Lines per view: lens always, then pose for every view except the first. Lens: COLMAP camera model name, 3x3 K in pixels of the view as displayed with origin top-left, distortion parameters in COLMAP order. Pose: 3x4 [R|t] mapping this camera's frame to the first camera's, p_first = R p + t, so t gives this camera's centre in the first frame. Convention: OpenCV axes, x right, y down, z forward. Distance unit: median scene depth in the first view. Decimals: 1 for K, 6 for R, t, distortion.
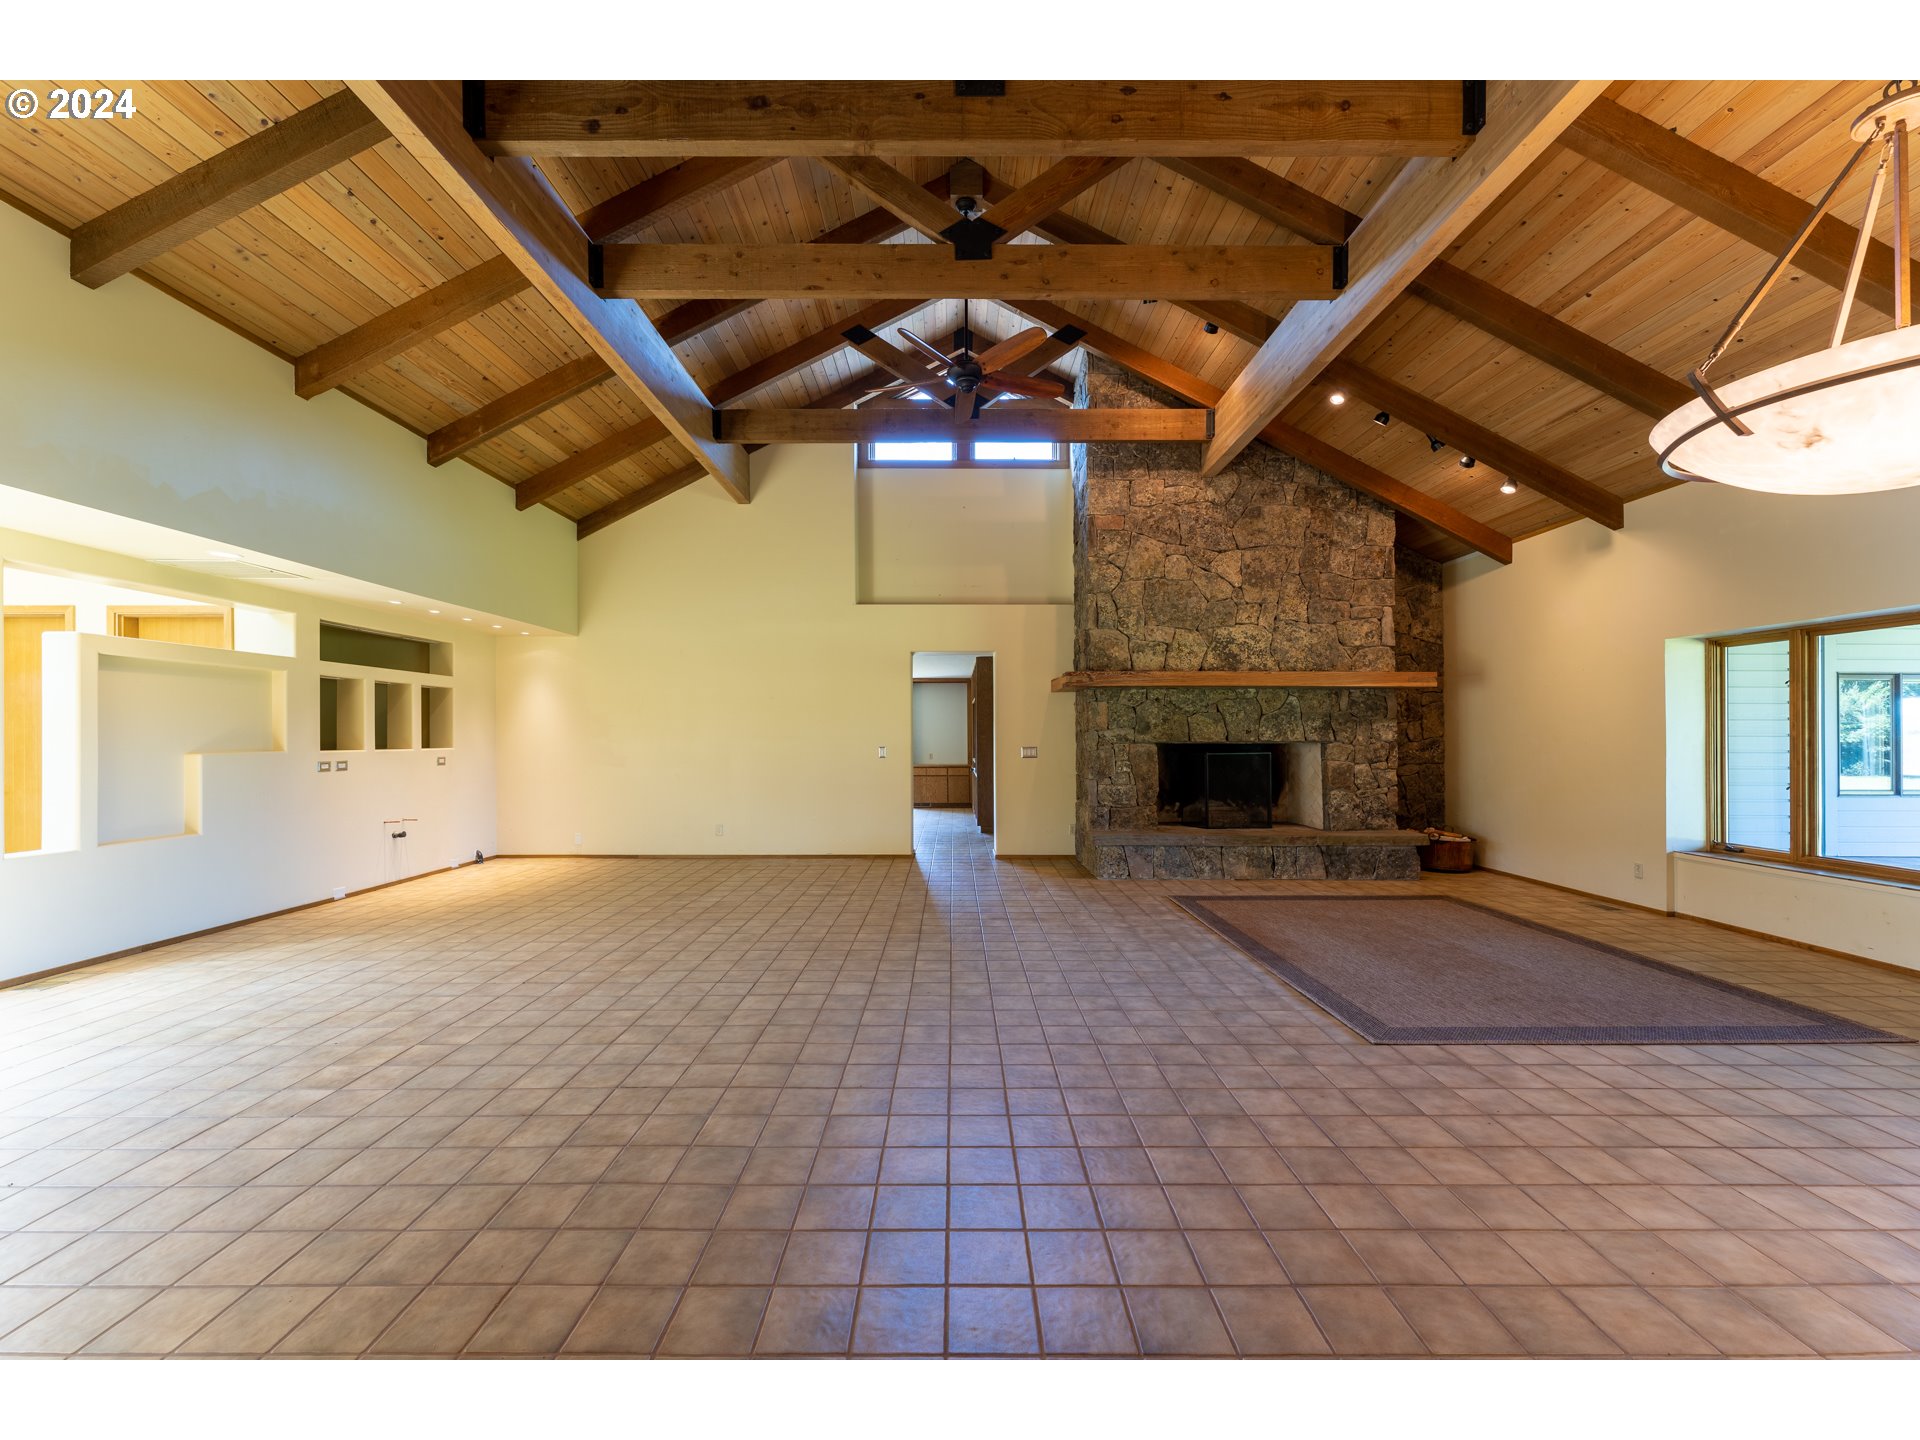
lens RADIAL K [[773.5, 0, 951.1], [0, 773.5, 723.2], [0, 0, 1]] dist [0.003378, 0.000078]
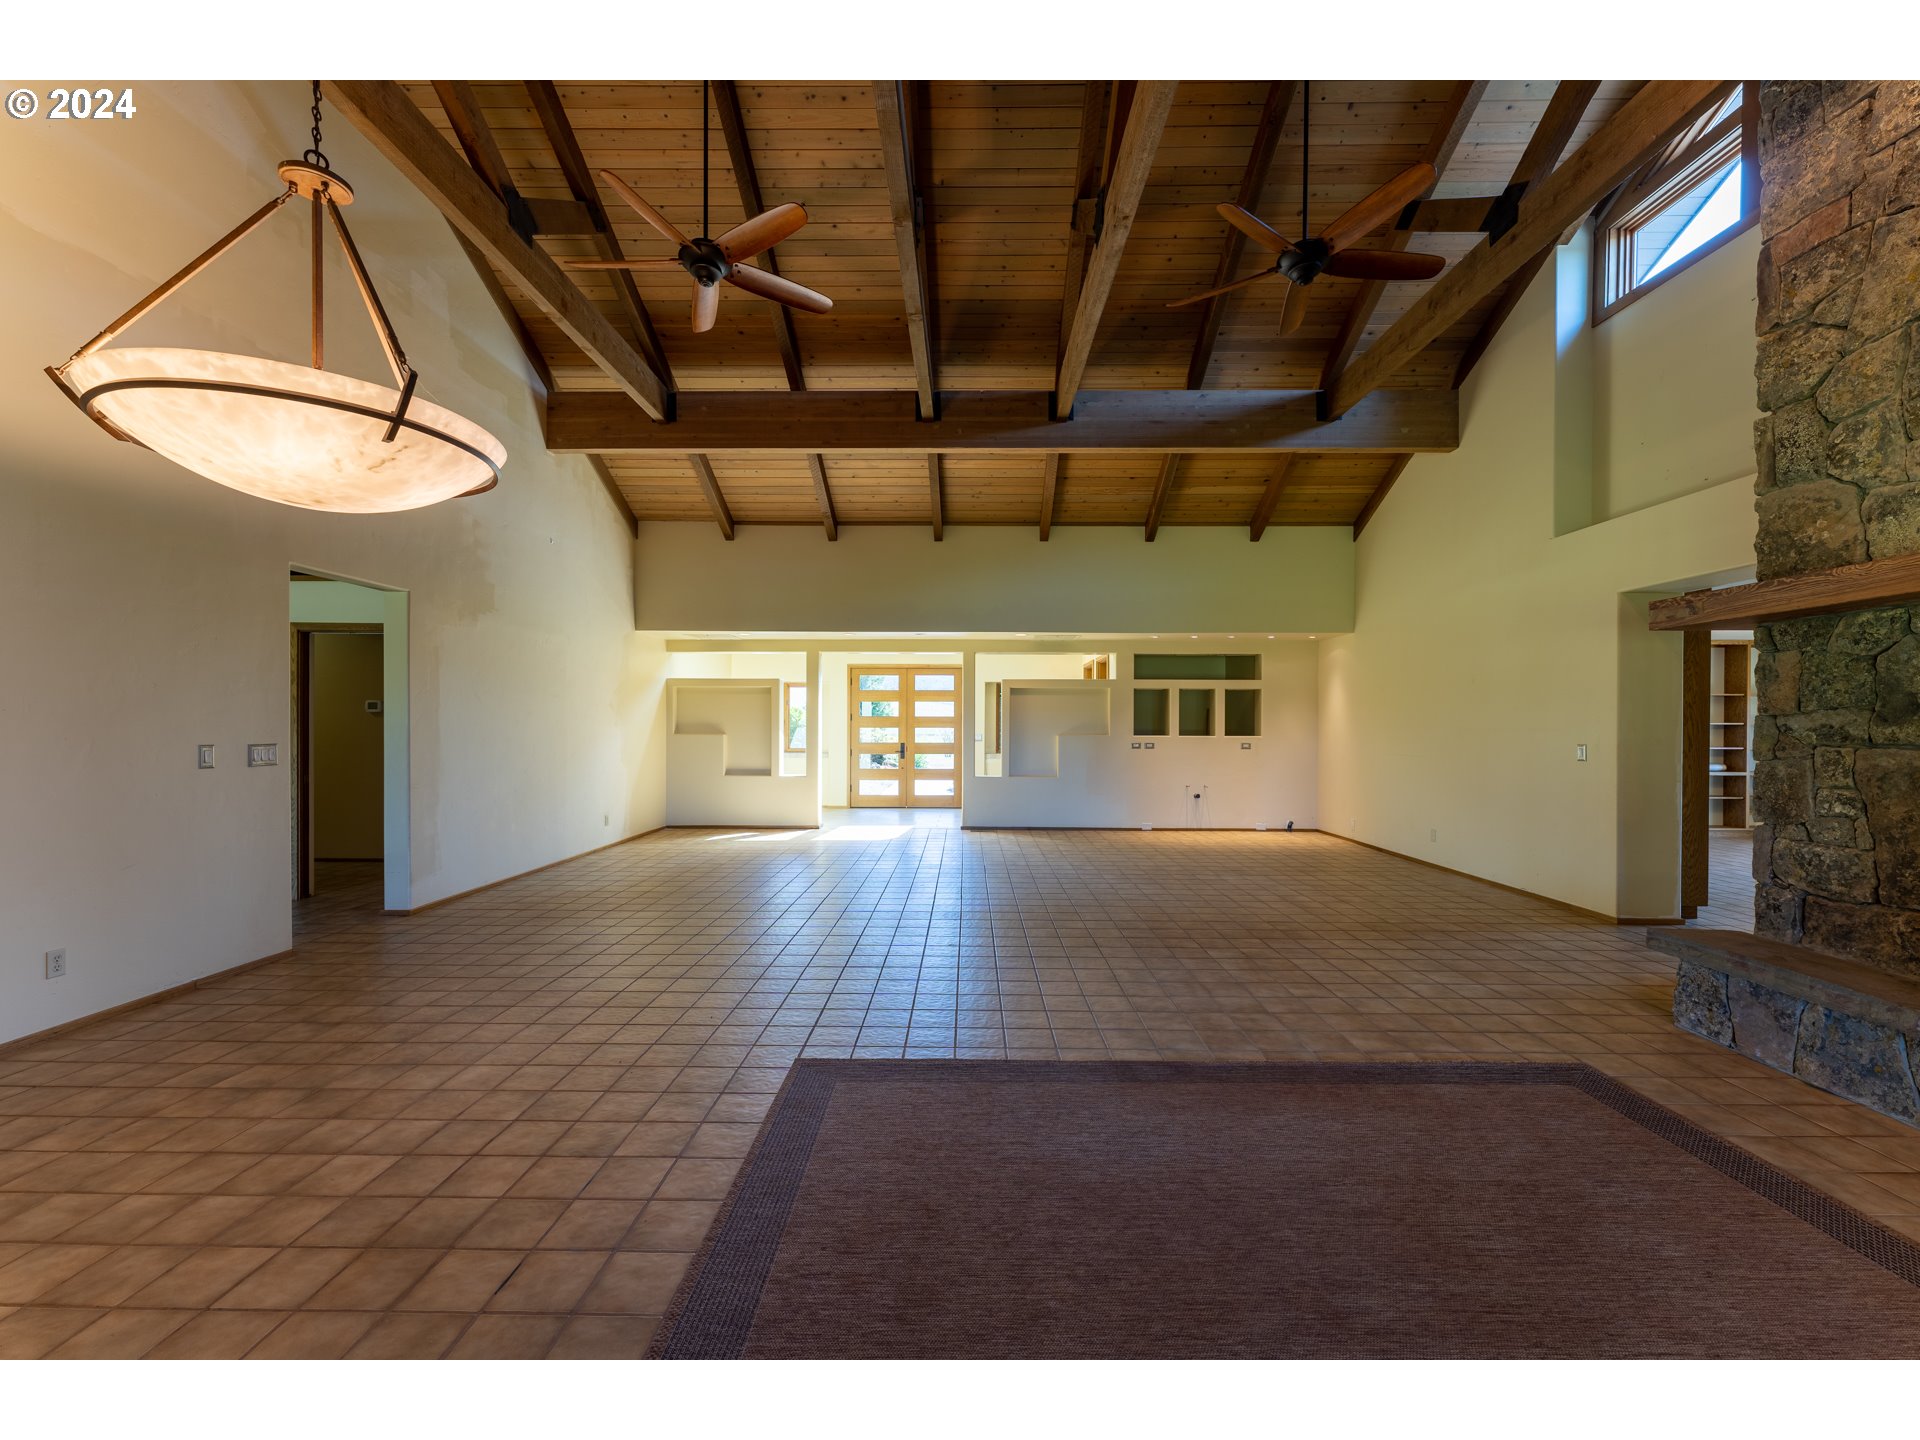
lens RADIAL K [[773.5, 0, 963.2], [0, 773.5, 719.9], [0, 0, 1]] dist [0.003378, 0.000078]
pose [[-0.006110, -0.007380, -0.999954, 0.644263], [0.013089, 0.999887, -0.007460, 0.008615], [0.999896, -0.013134, -0.006013, 0.532149]]
